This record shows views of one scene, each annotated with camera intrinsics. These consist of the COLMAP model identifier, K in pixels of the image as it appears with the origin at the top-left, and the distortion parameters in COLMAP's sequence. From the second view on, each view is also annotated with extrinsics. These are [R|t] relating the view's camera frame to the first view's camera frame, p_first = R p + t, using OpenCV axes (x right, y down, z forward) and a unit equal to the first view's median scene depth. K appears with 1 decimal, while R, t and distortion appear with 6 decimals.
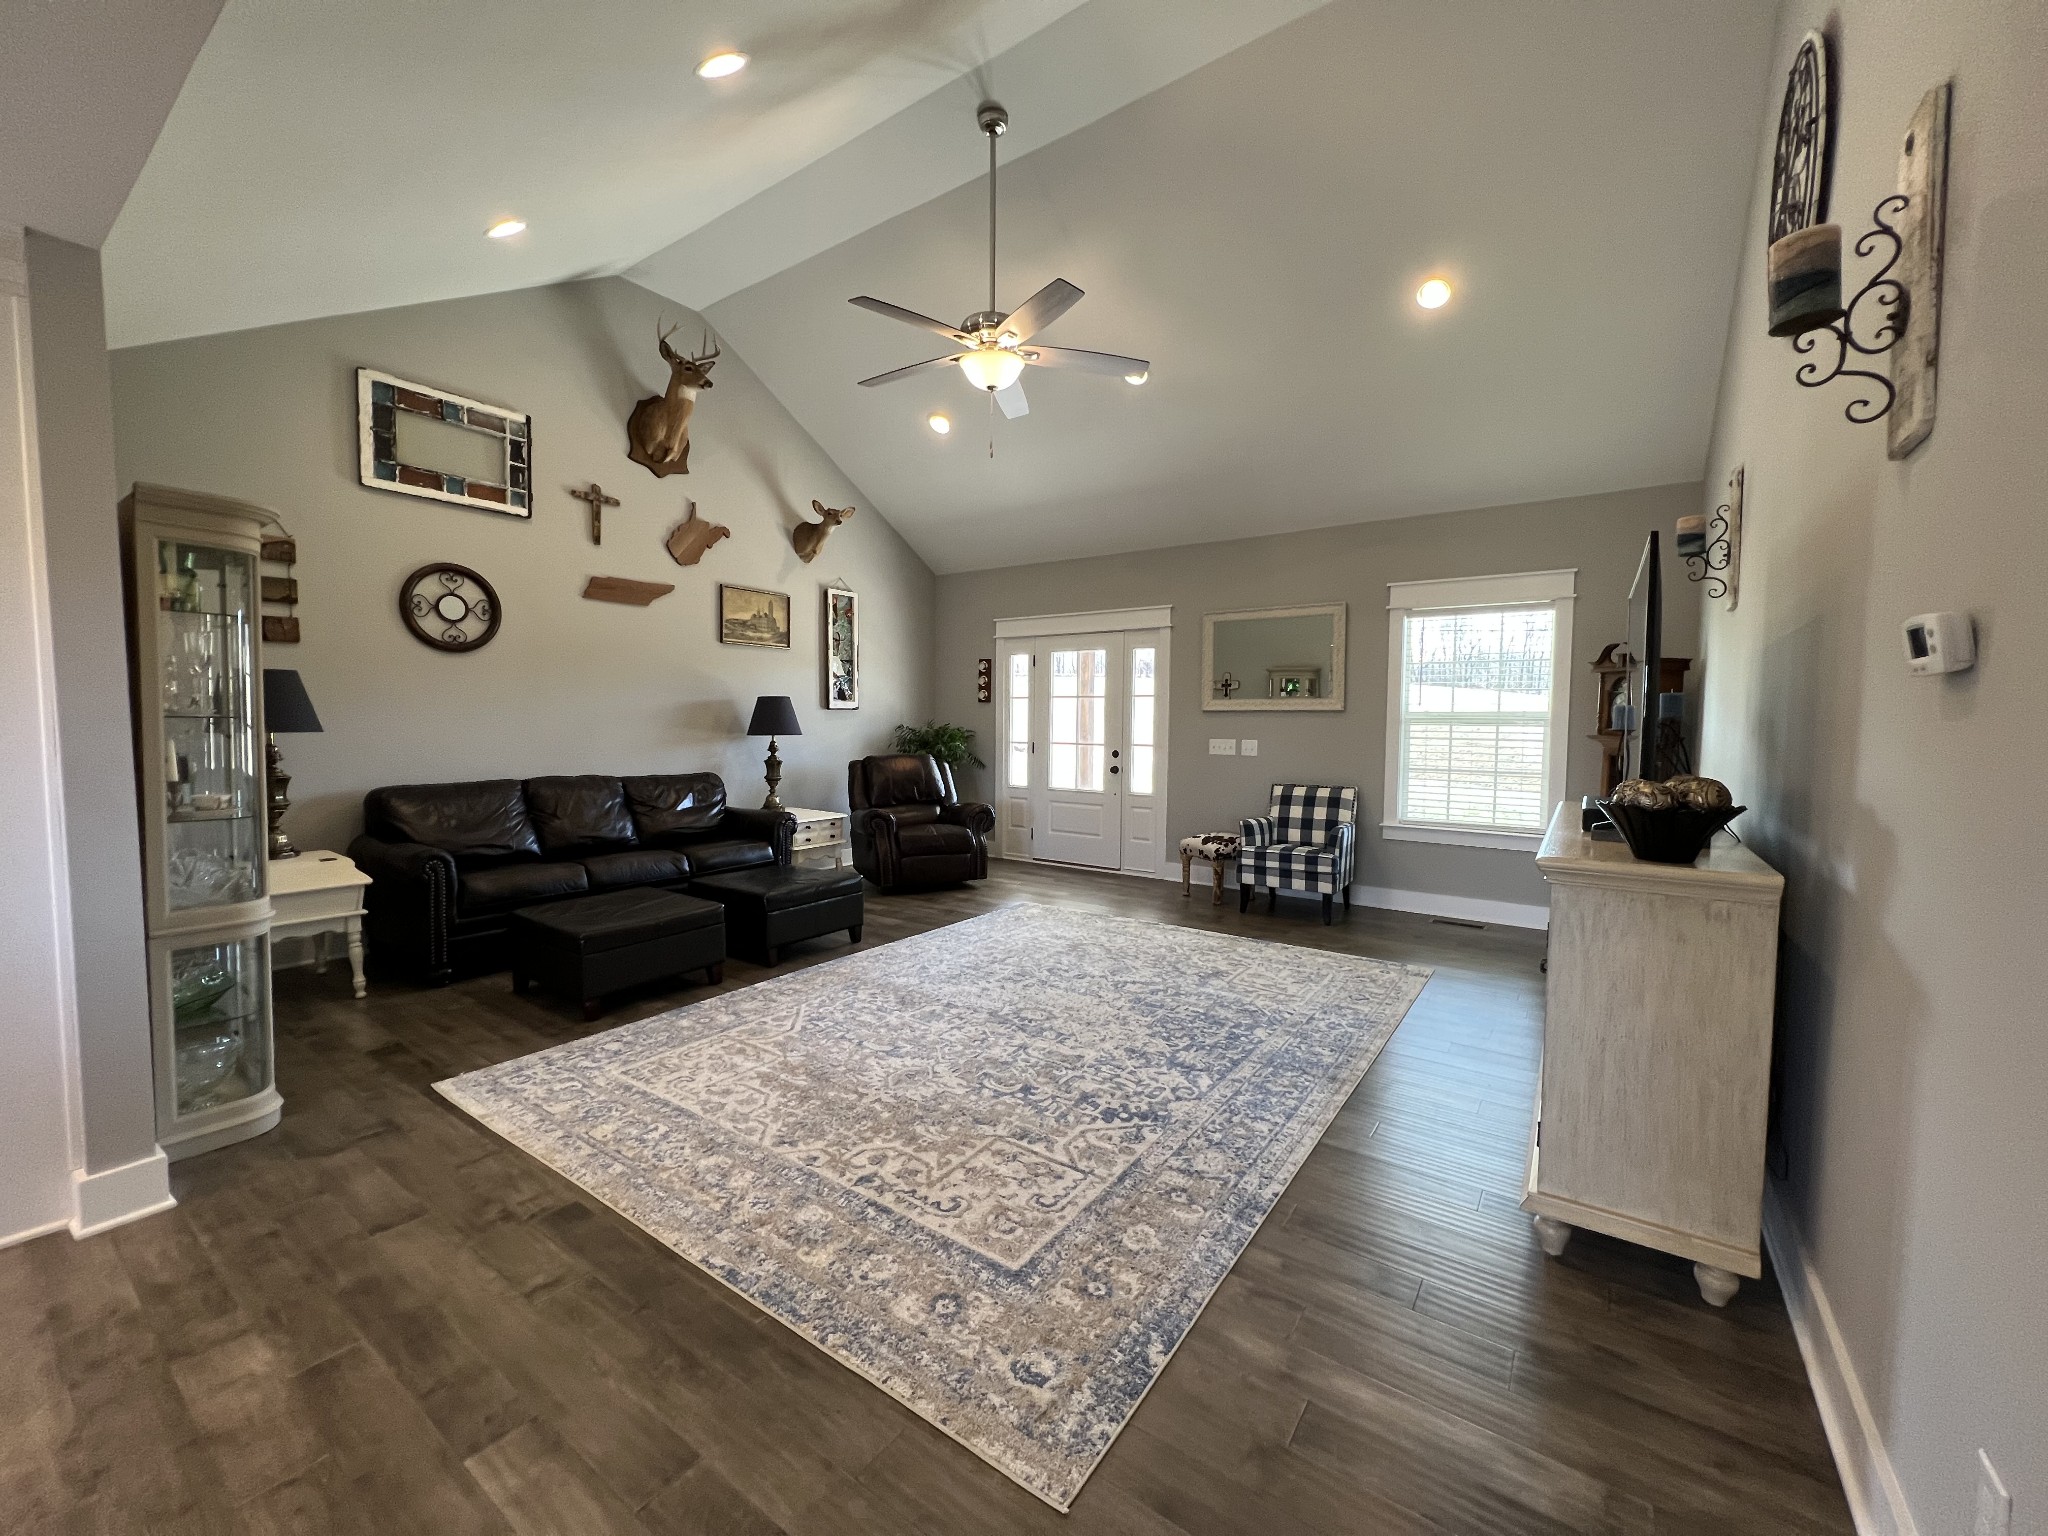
lens RADIAL K [[821.3, 0, 1020.3], [0, 821.3, 765.6], [0, 0, 1]] dist [-0.000919, 0.000778]
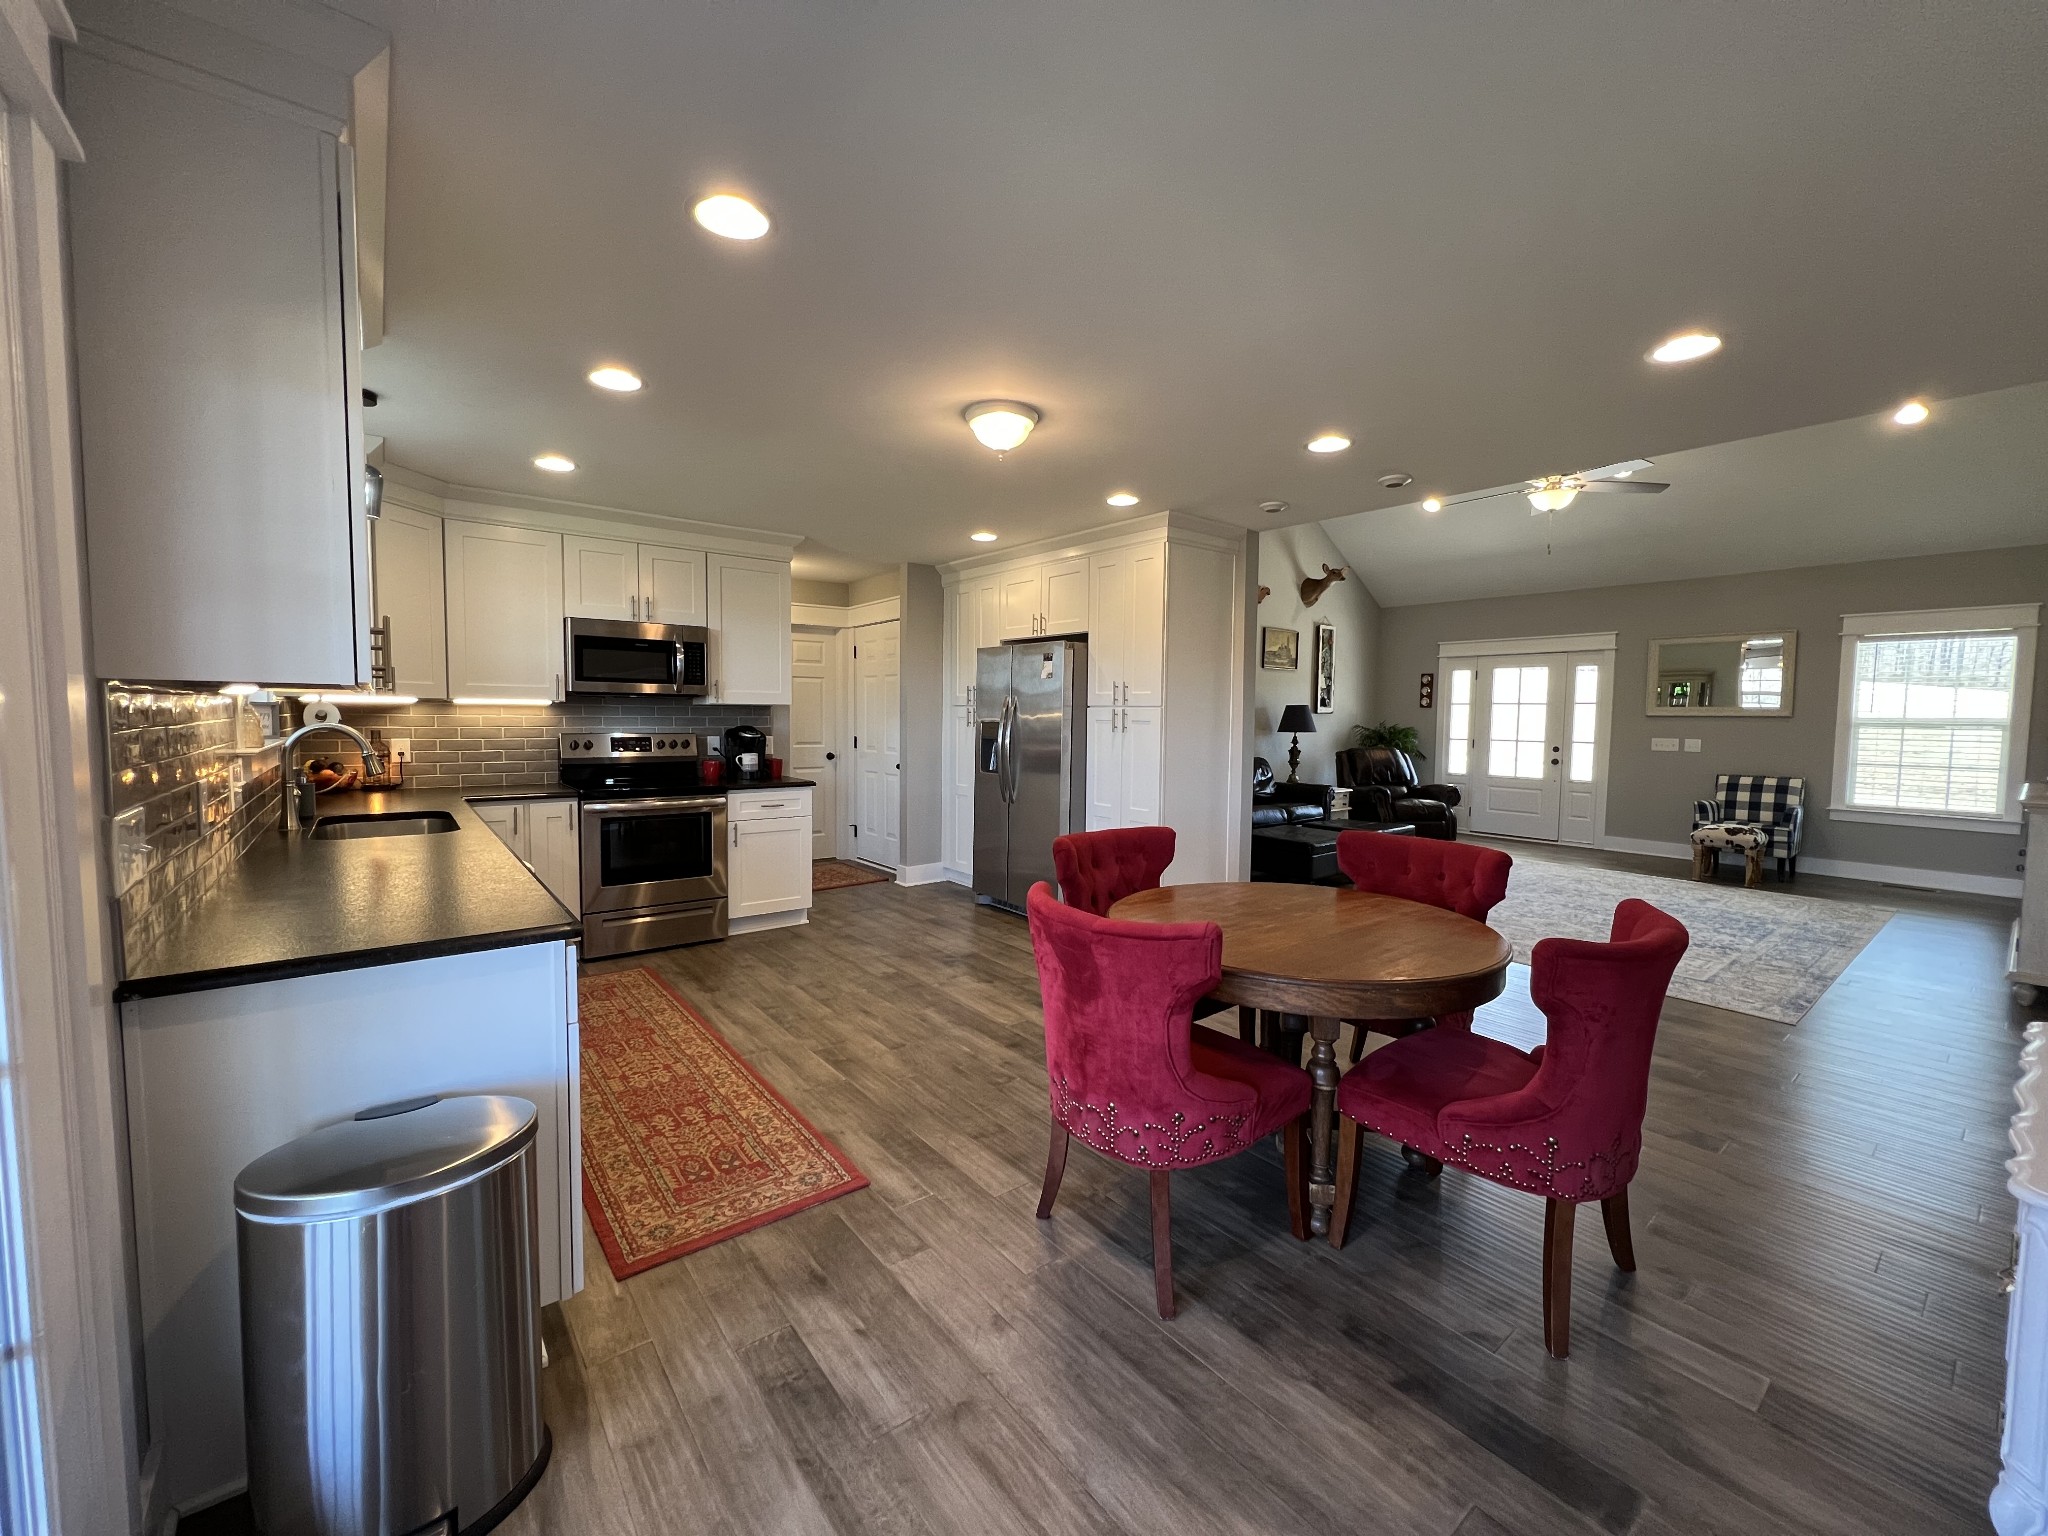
lens RADIAL K [[821.3, 0, 1020.3], [0, 821.3, 765.6], [0, 0, 1]] dist [-0.000919, 0.000778]
pose [[0.959239, 0.020327, -0.281864, -0.379784], [-0.019118, 0.999792, 0.007040, 0.021457], [0.281949, -0.001365, 0.959428, -0.531827]]
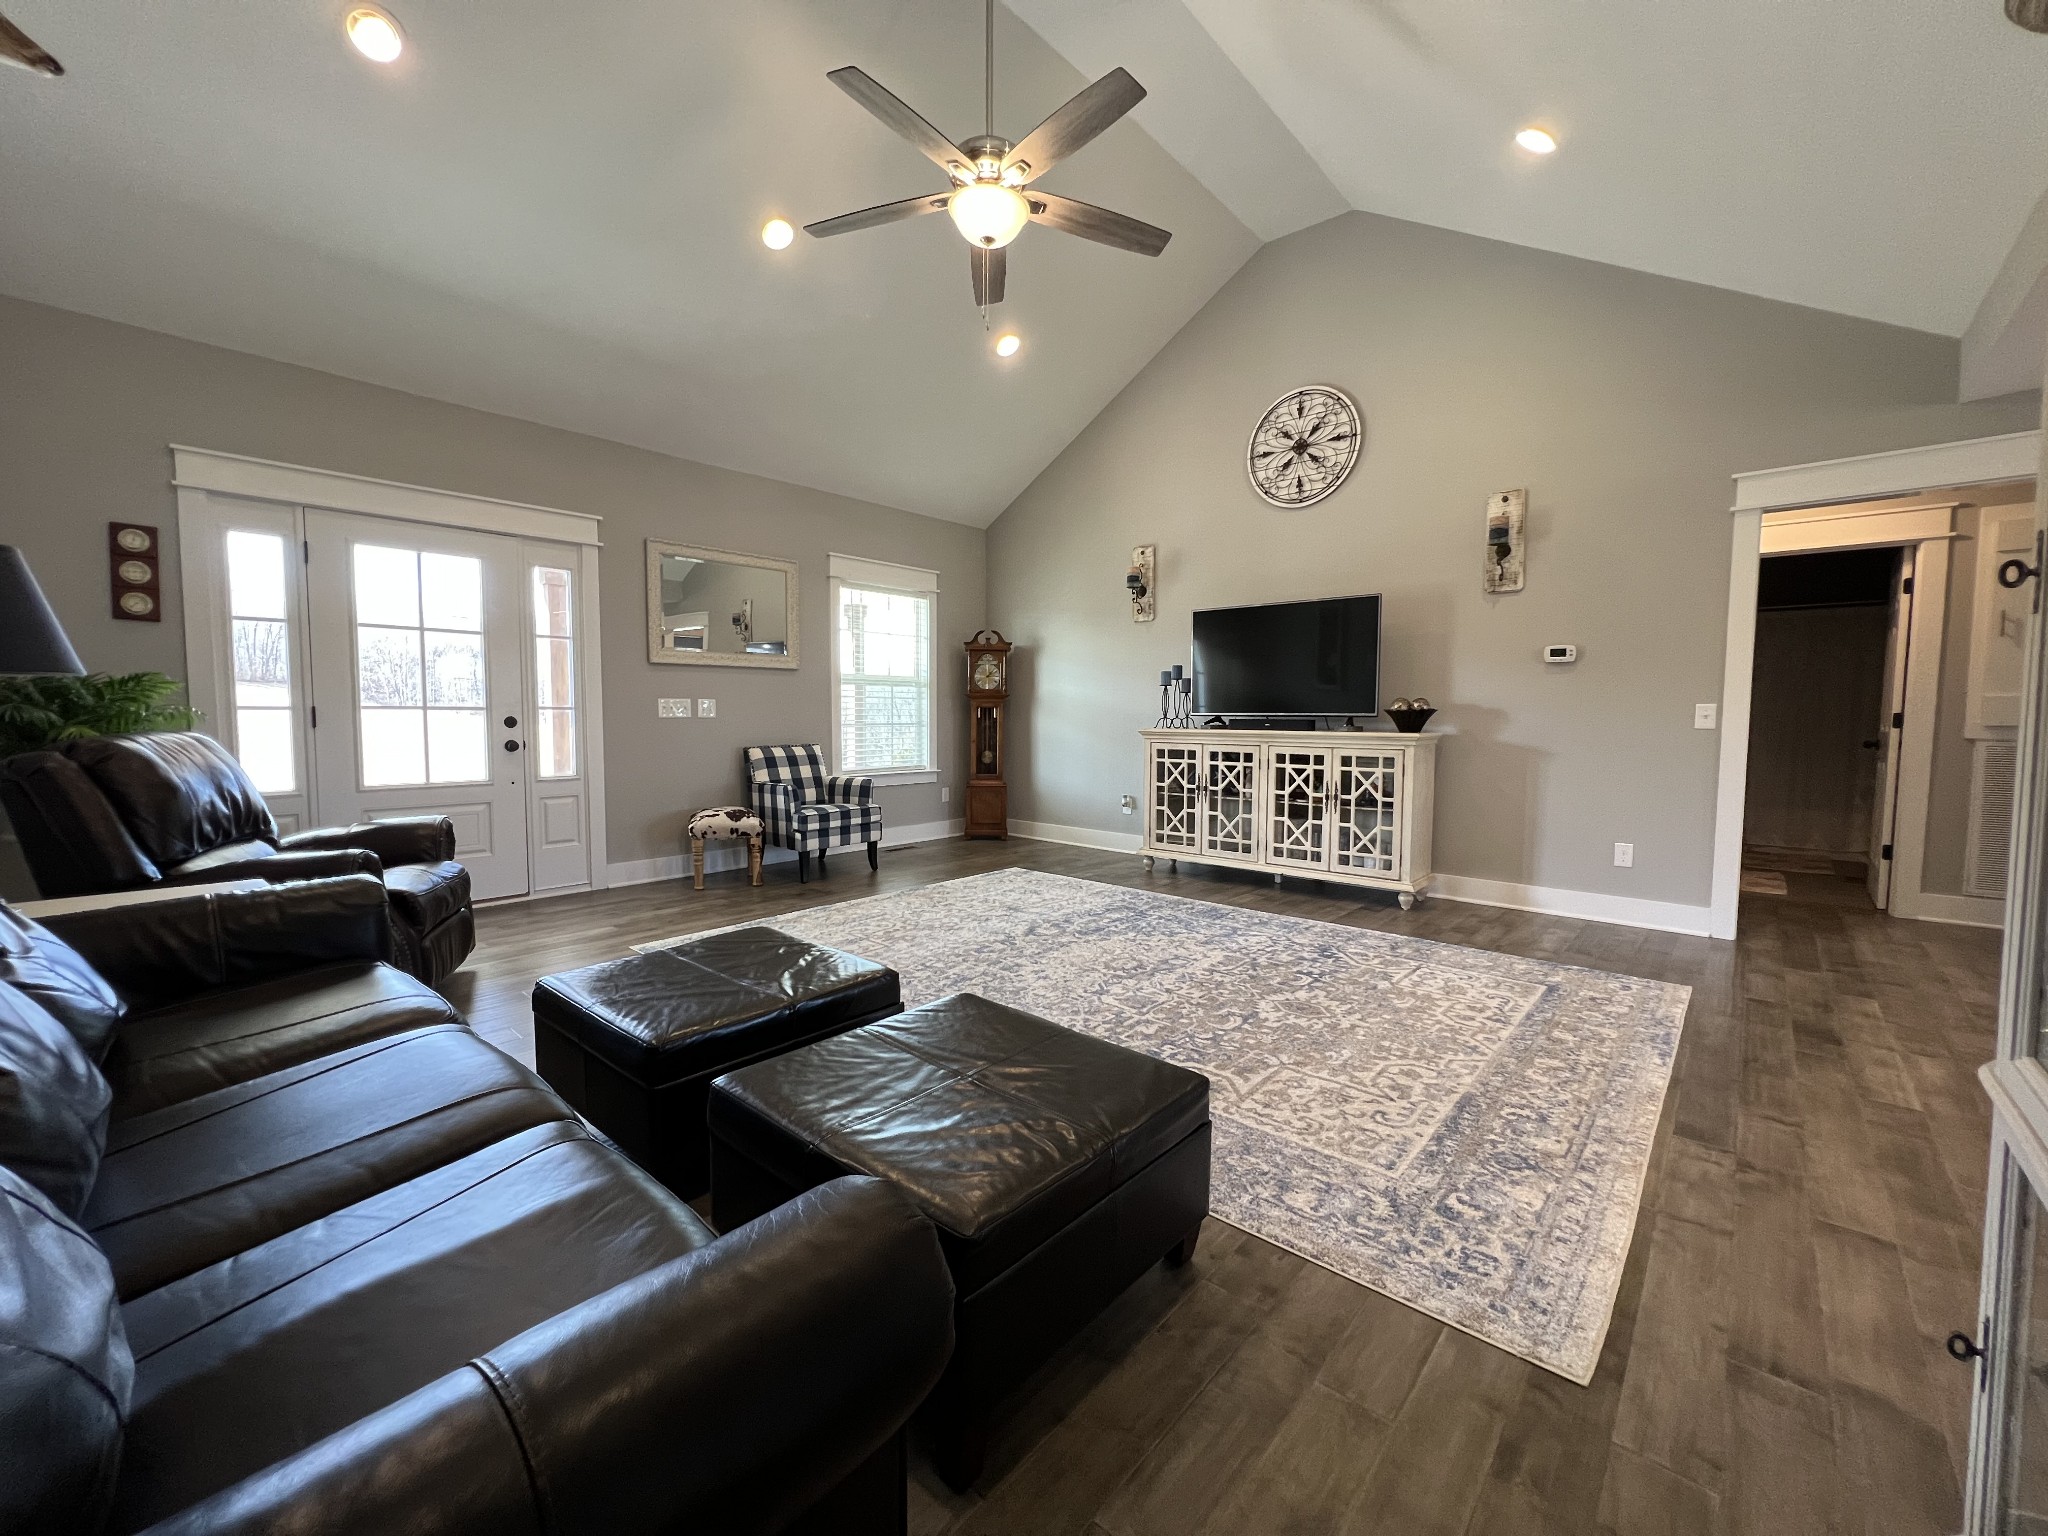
lens RADIAL K [[821.3, 0, 1020.3], [0, 821.3, 765.6], [0, 0, 1]] dist [-0.000919, 0.000778]
pose [[0.111450, -0.074169, 0.990998, -0.588635], [0.051094, 0.996320, 0.068822, -0.004489], [-0.992456, 0.042964, 0.114830, 0.618742]]
